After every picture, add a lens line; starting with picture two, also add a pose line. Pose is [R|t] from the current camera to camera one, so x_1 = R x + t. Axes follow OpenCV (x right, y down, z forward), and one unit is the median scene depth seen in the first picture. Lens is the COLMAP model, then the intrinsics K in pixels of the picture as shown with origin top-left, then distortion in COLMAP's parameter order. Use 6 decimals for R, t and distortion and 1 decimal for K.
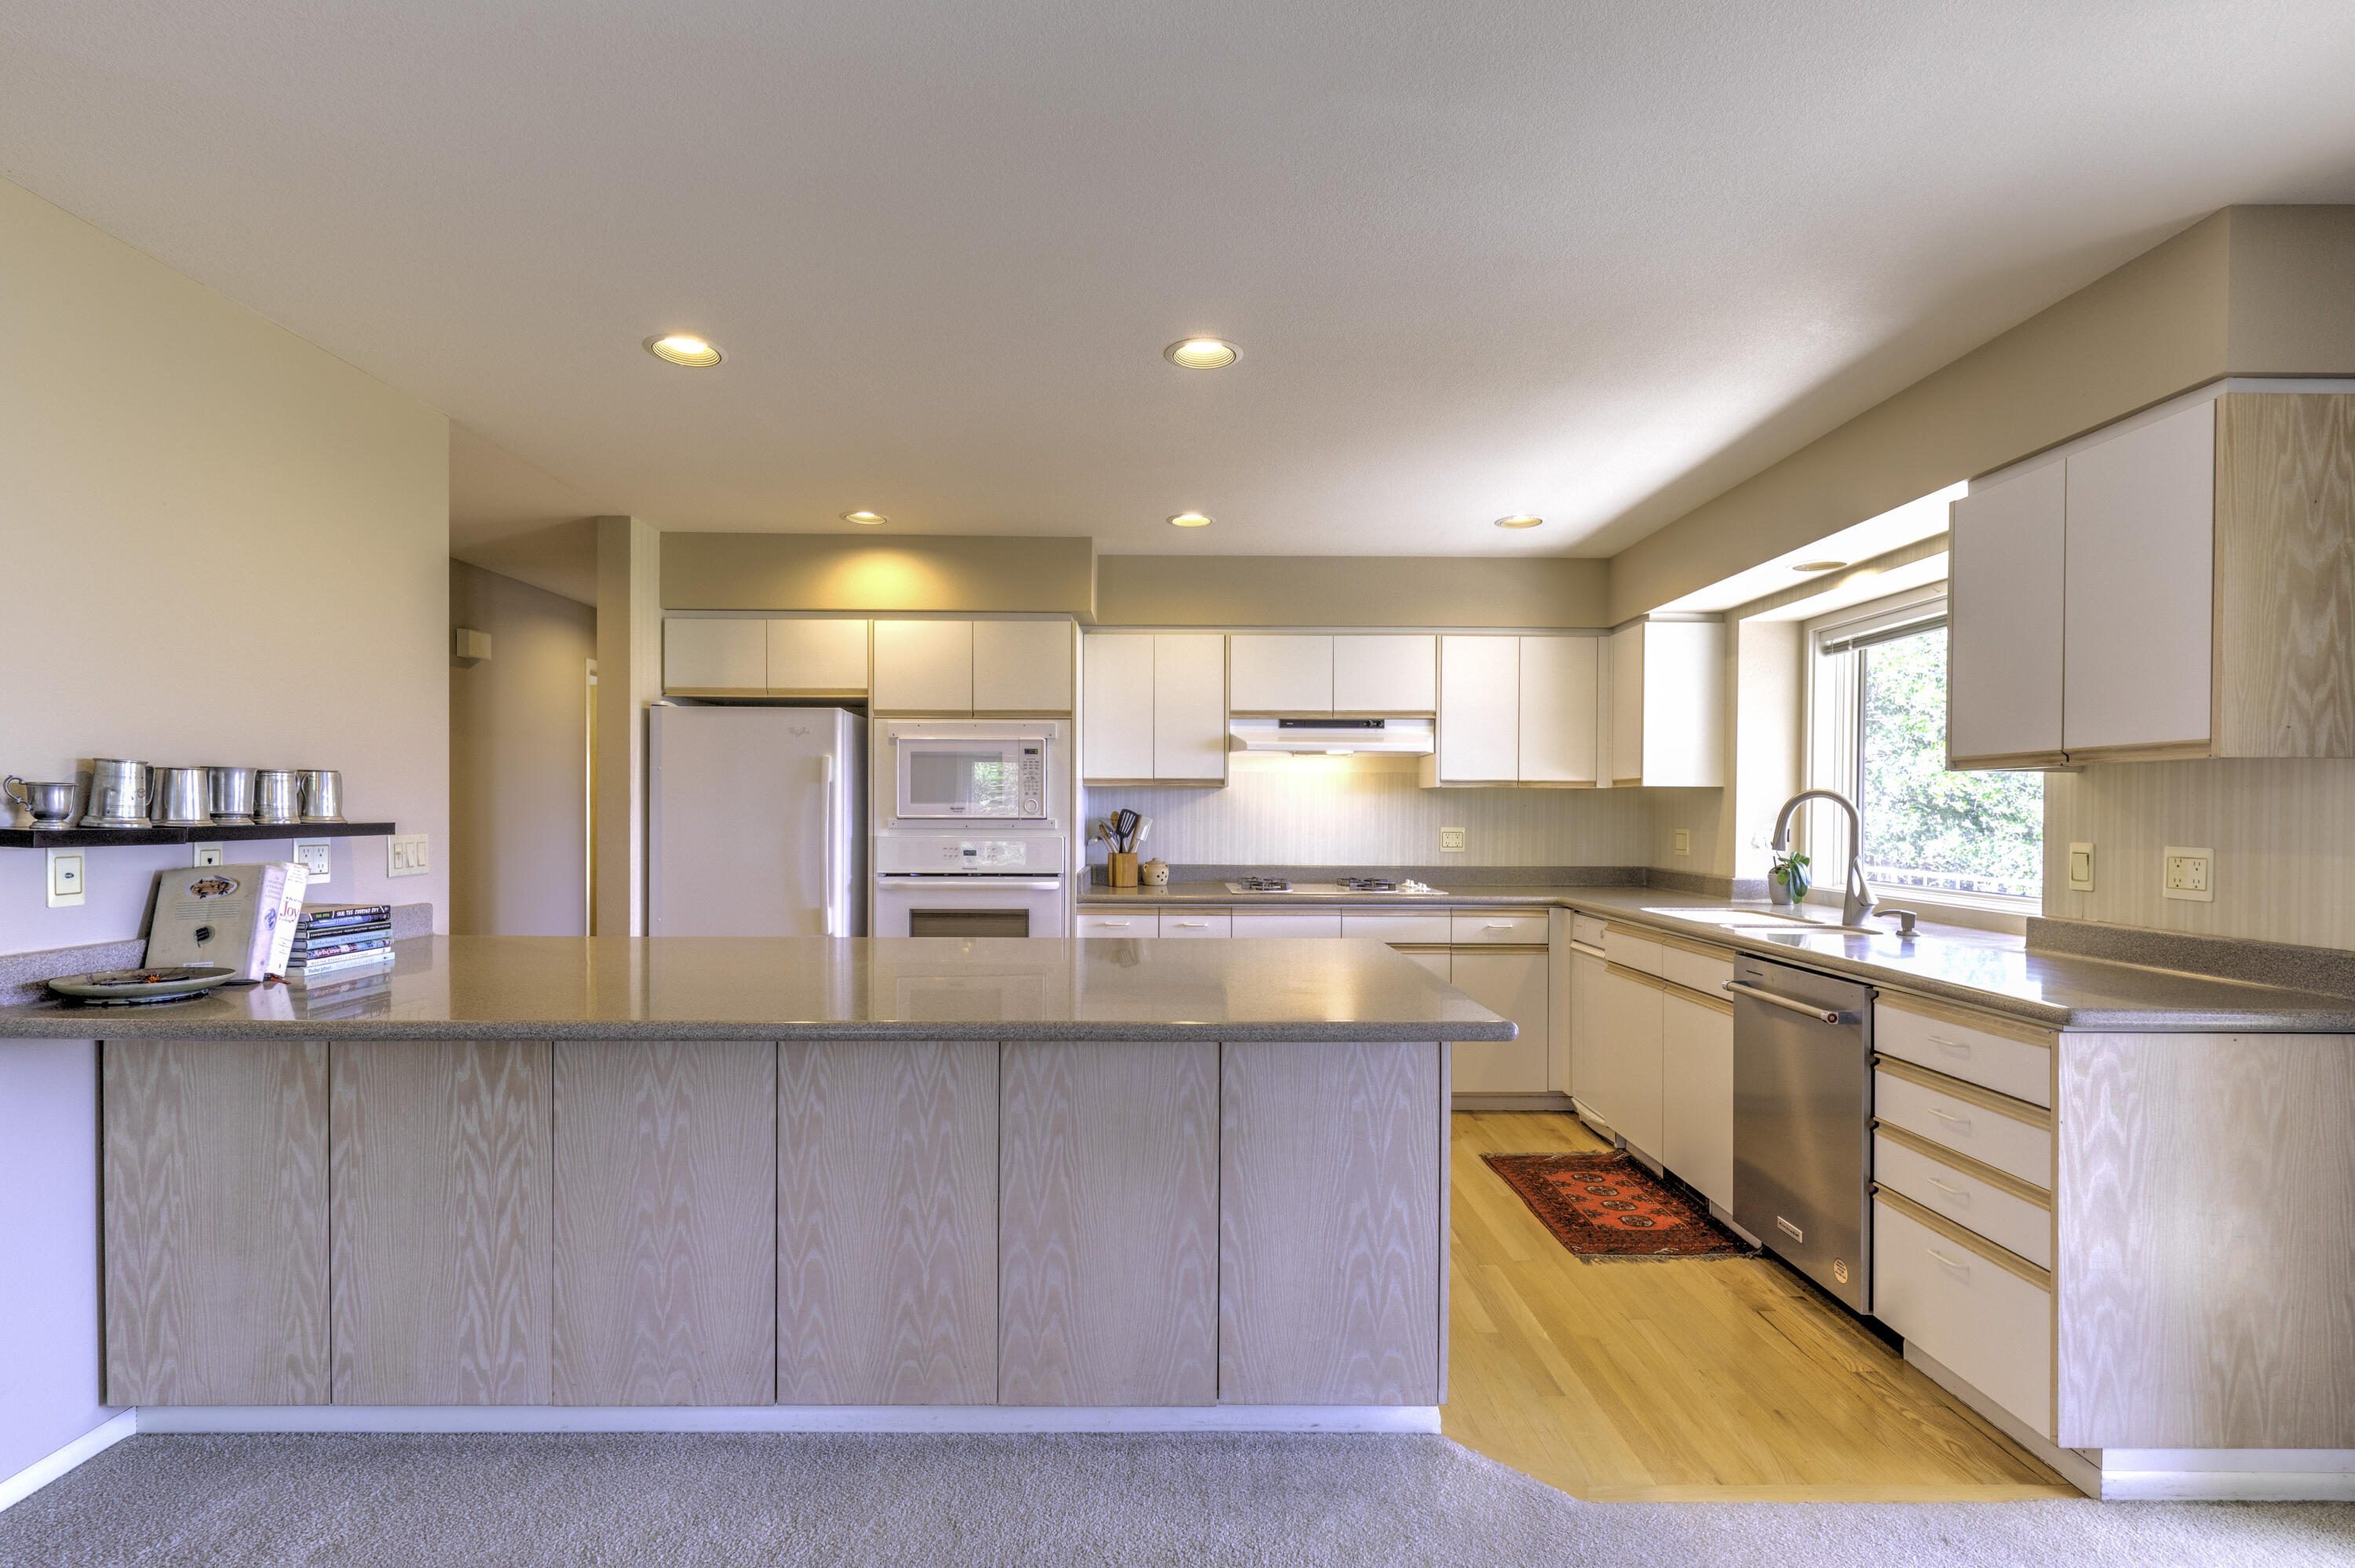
lens RADIAL K [[1110.0, 0, 1175.1], [0, 1110.0, 815.5], [0, 0, 1]] dist [0.007887, -0.000621]
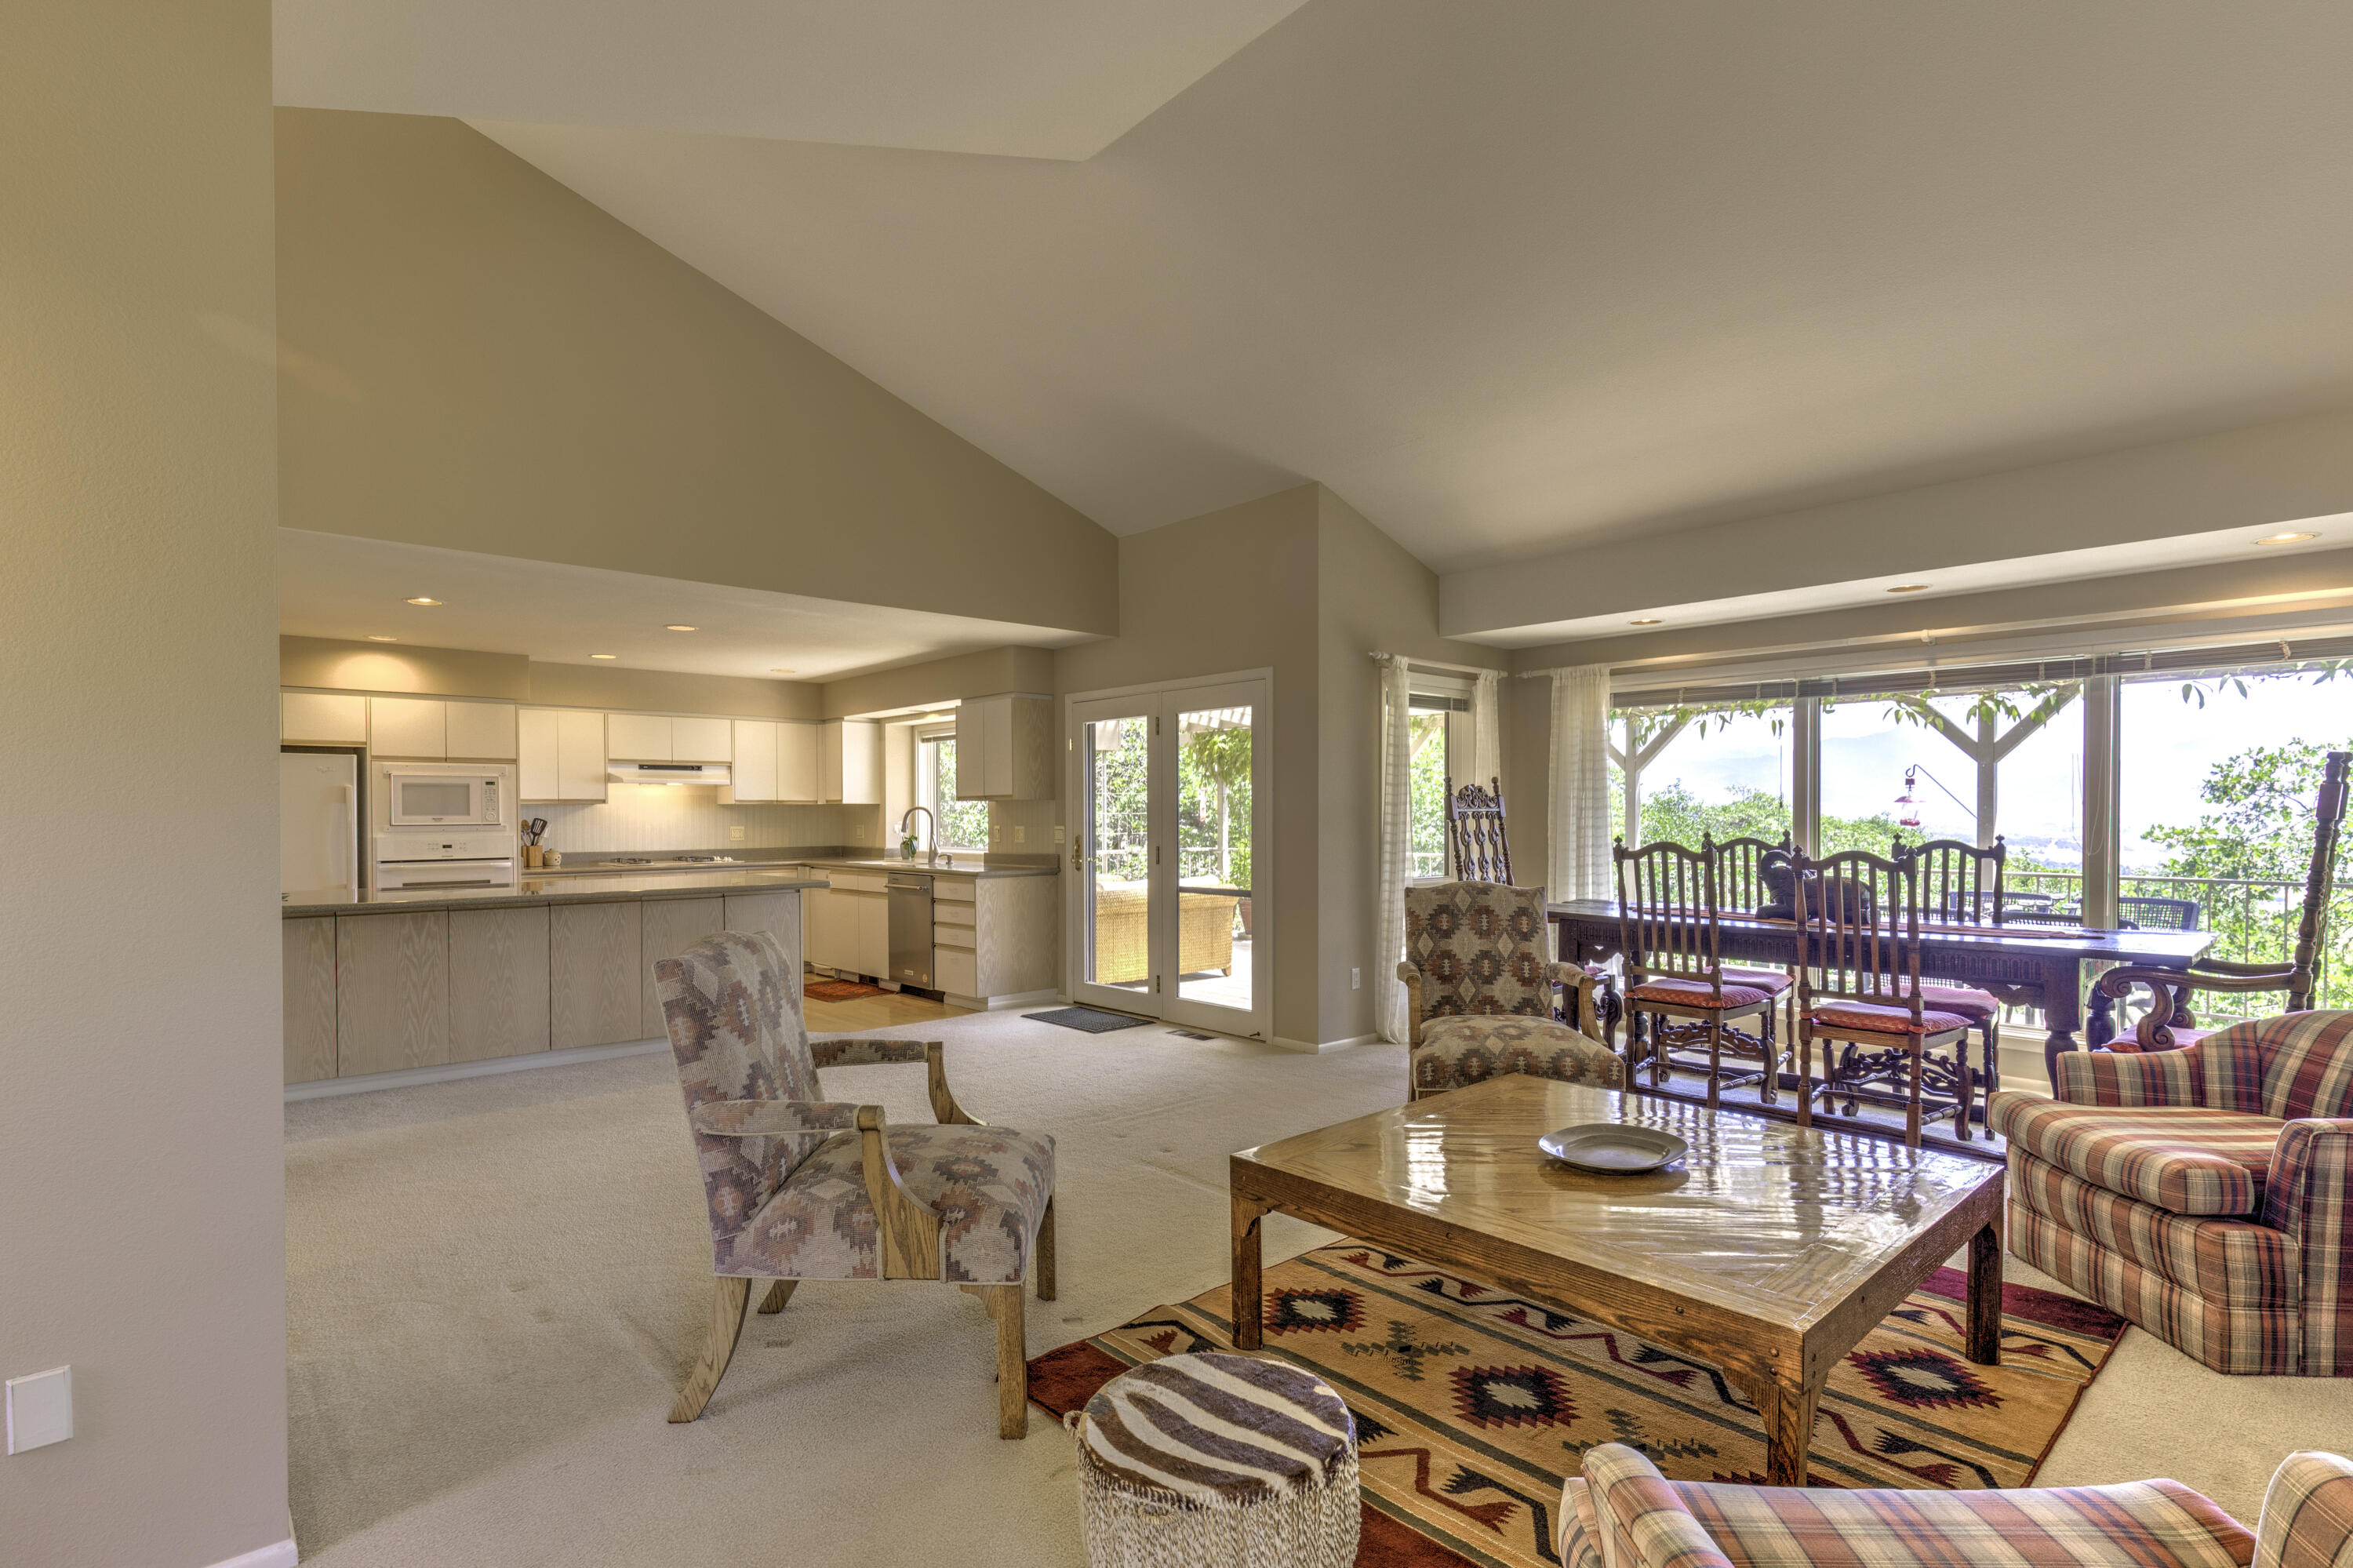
lens RADIAL K [[1109.2, 0, 1174.1], [0, 1109.2, 815.5], [0, 0, 1]] dist [0.007887, -0.000621]
pose [[0.743299, -0.009394, 0.668894, -0.814071], [0.013035, 0.999915, -0.000442, 0.005808], [-0.668833, 0.009048, 0.743358, -1.524552]]
